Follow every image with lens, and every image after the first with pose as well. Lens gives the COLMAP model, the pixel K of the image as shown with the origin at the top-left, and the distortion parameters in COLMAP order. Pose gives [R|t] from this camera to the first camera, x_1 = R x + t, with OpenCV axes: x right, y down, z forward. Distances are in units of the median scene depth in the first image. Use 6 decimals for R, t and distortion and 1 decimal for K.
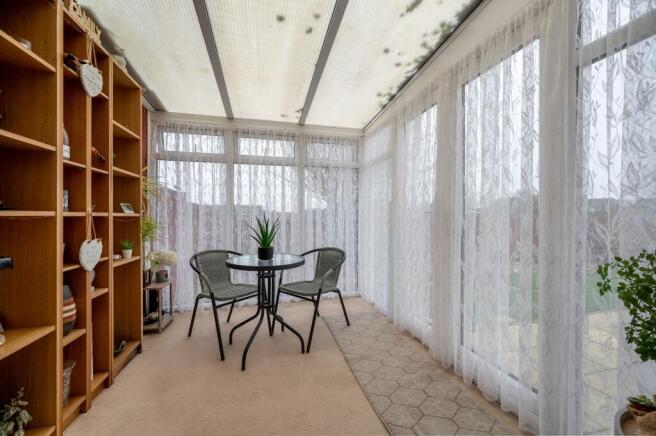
lens RADIAL K [[258.4, 0, 328.4], [0, 258.4, 220.1], [0, 0, 1]] dist [-0.001950, -0.000055]
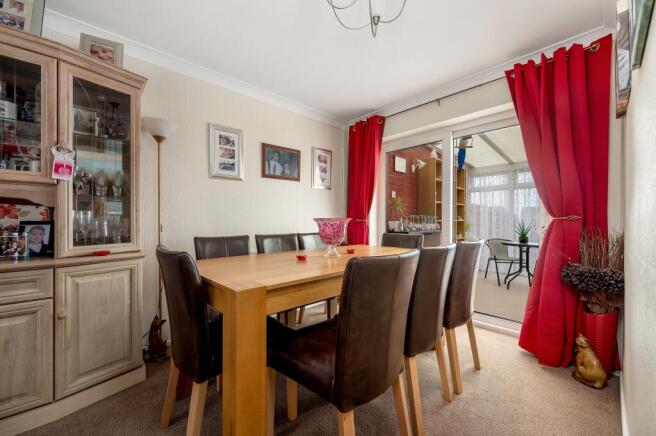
lens RADIAL K [[258.4, 0, 328.3], [0, 258.4, 218.8], [0, 0, 1]] dist [-0.001950, -0.000055]
pose [[0.482352, 0.002634, -0.875974, 0.561819], [-0.006898, 0.999976, -0.000792, -0.019137], [0.875951, 0.006425, 0.482358, -0.930200]]
